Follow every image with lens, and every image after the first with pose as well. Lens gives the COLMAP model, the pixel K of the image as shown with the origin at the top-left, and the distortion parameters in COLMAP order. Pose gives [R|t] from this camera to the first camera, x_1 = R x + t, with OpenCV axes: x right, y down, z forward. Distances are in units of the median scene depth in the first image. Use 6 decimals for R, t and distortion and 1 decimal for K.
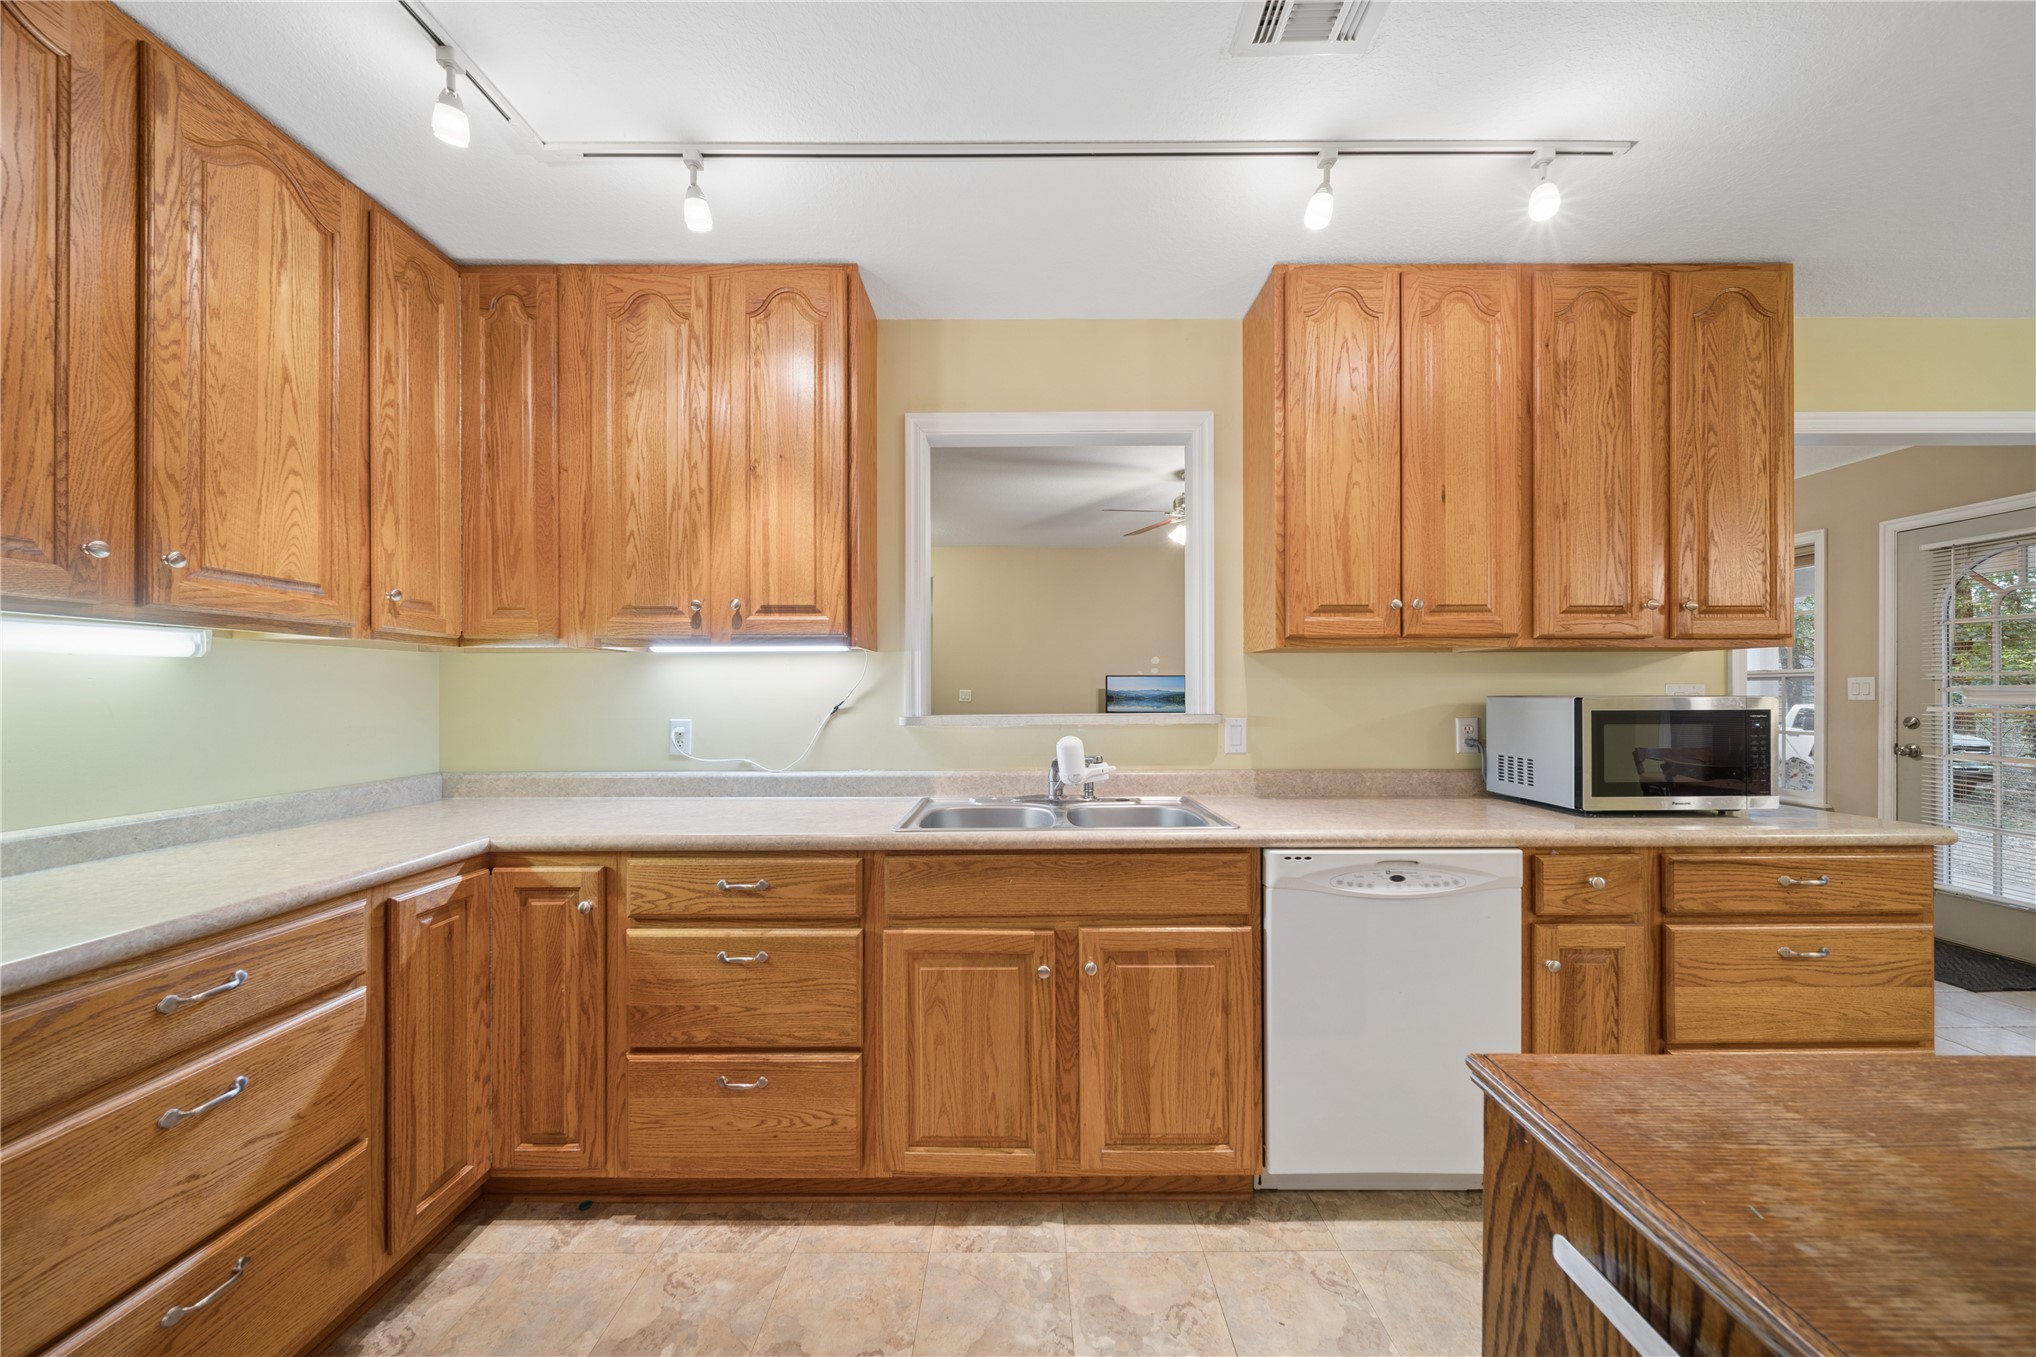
lens RADIAL K [[721.7, 0, 1017.2], [0, 721.7, 689.9], [0, 0, 1]] dist [0.001616, -0.001662]
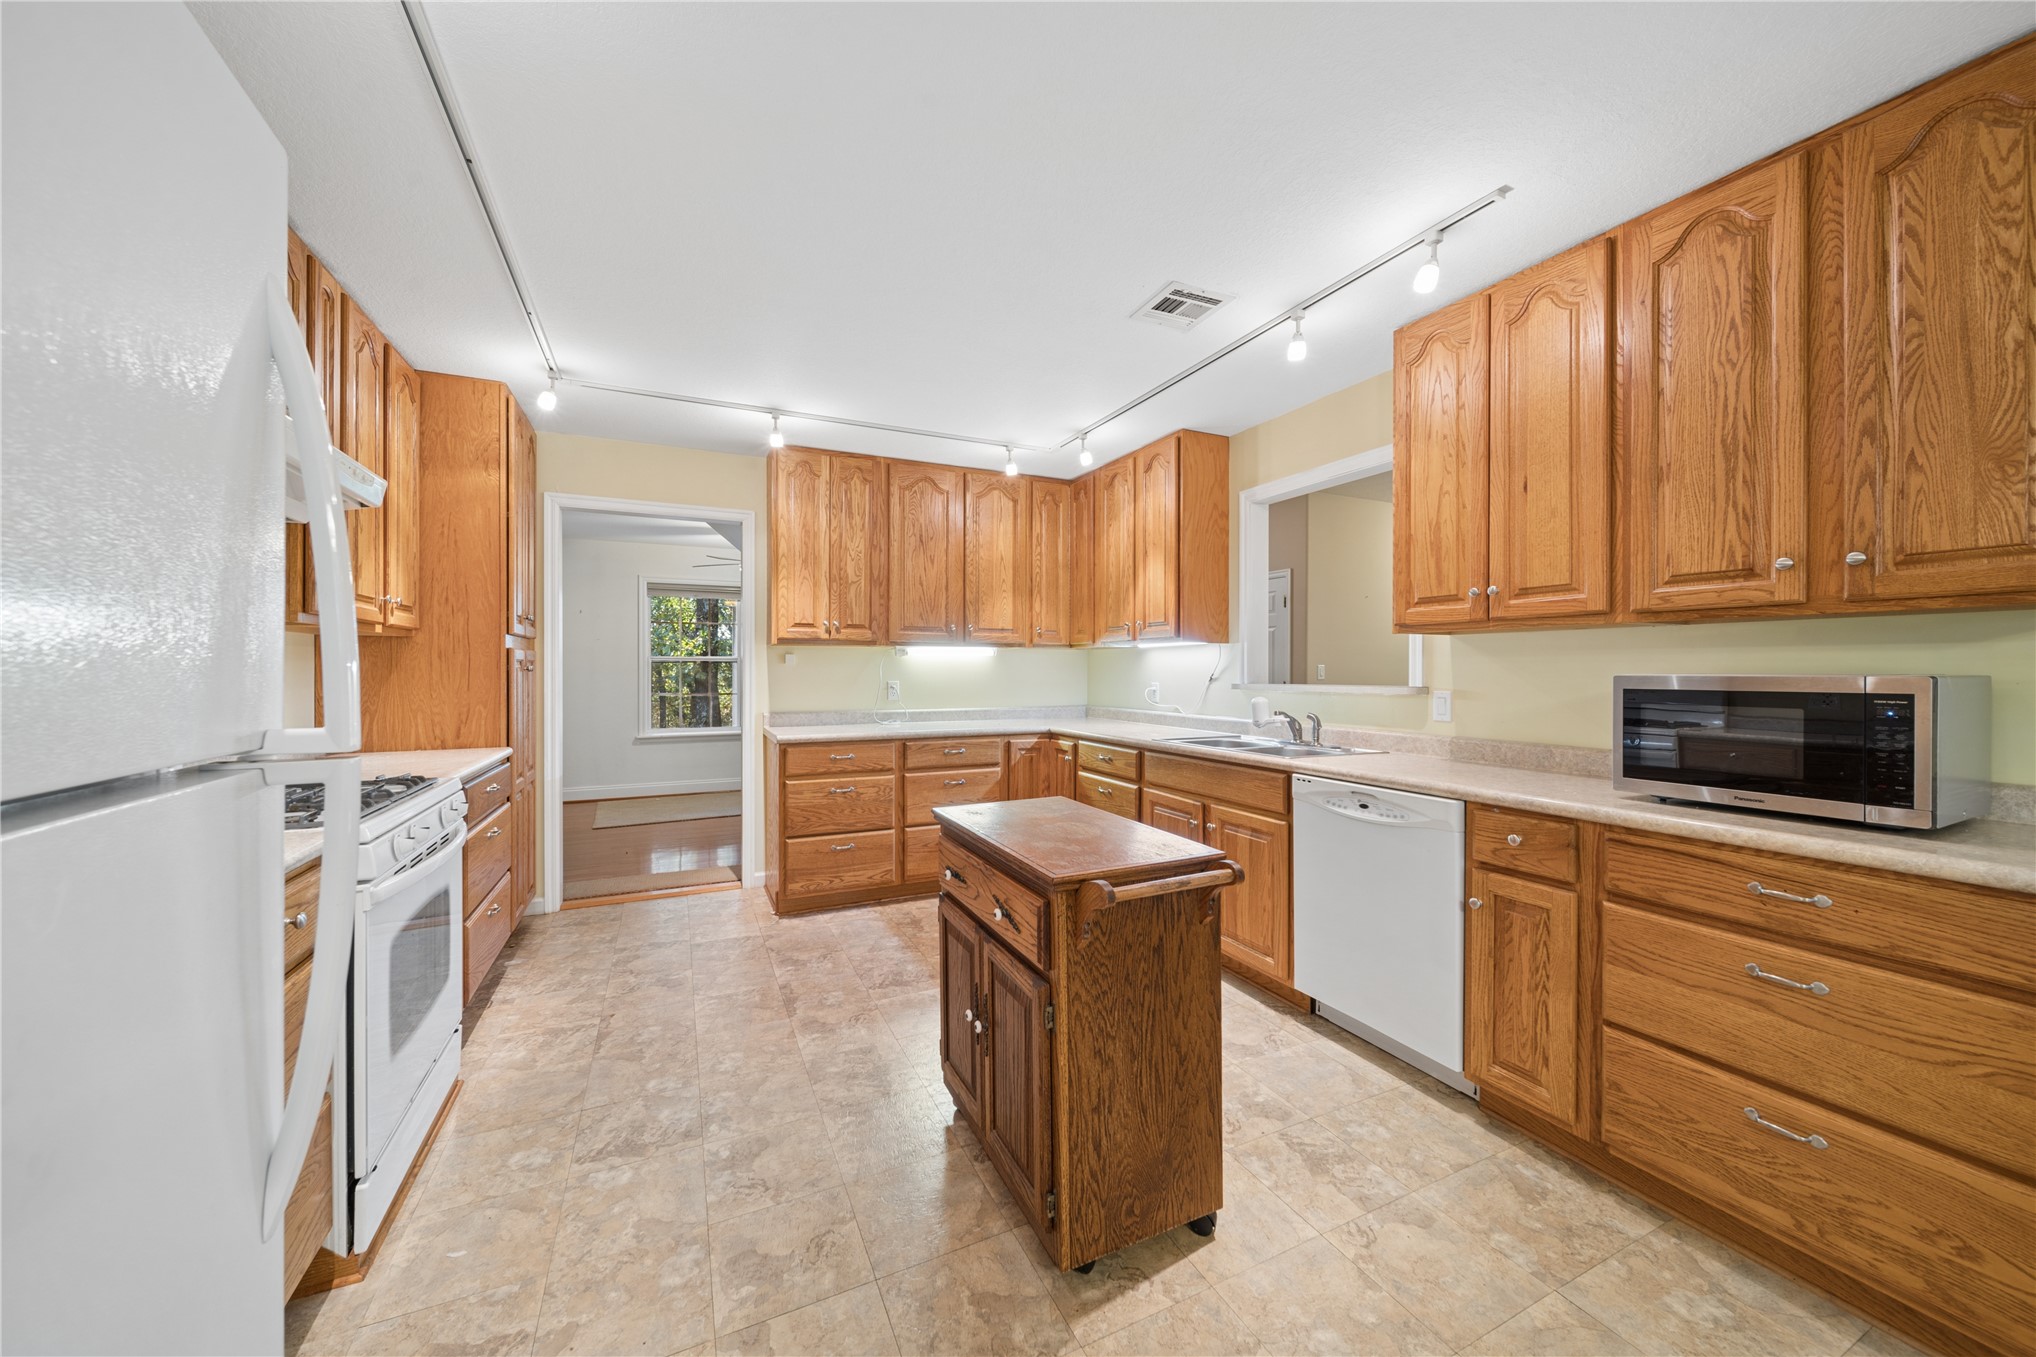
lens RADIAL K [[721.7, 0, 1015.2], [0, 721.7, 668.9], [0, 0, 1]] dist [0.001616, -0.001662]
pose [[0.429677, 0.002691, -0.902978, 1.441943], [0.001714, 0.999991, 0.003795, -0.003496], [0.902981, -0.003178, 0.429669, -0.171228]]
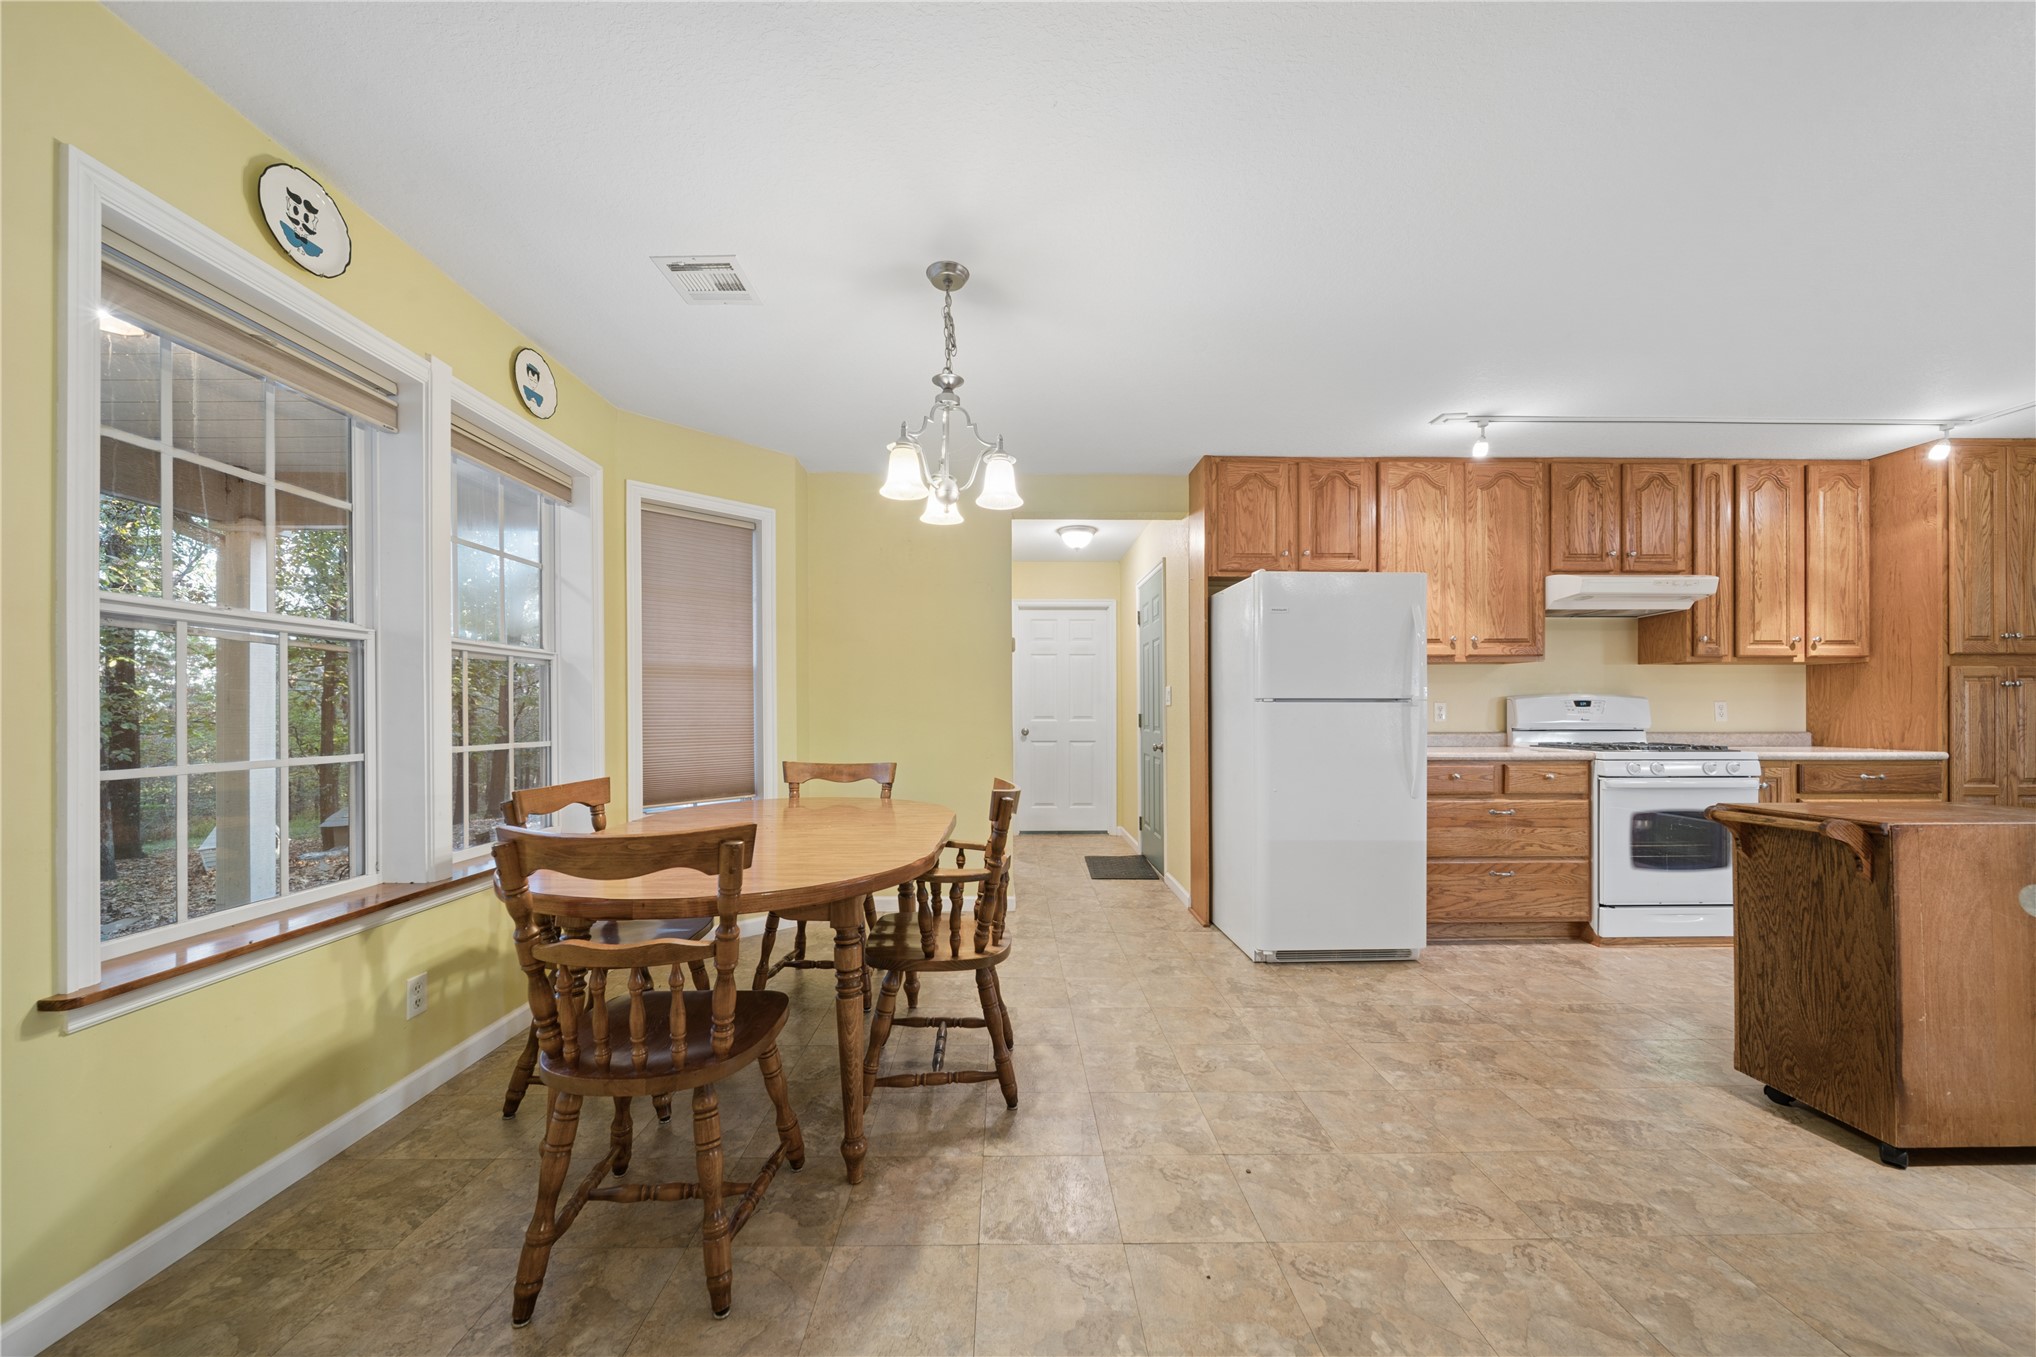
lens RADIAL K [[721.7, 0, 1015.2], [0, 721.7, 711.0], [0, 0, 1]] dist [0.001616, -0.001662]
pose [[-0.999832, 0.003475, -0.018020, 1.989358], [0.003499, 0.999993, -0.001317, 0.070136], [0.018015, -0.001379, -0.999837, 1.468882]]
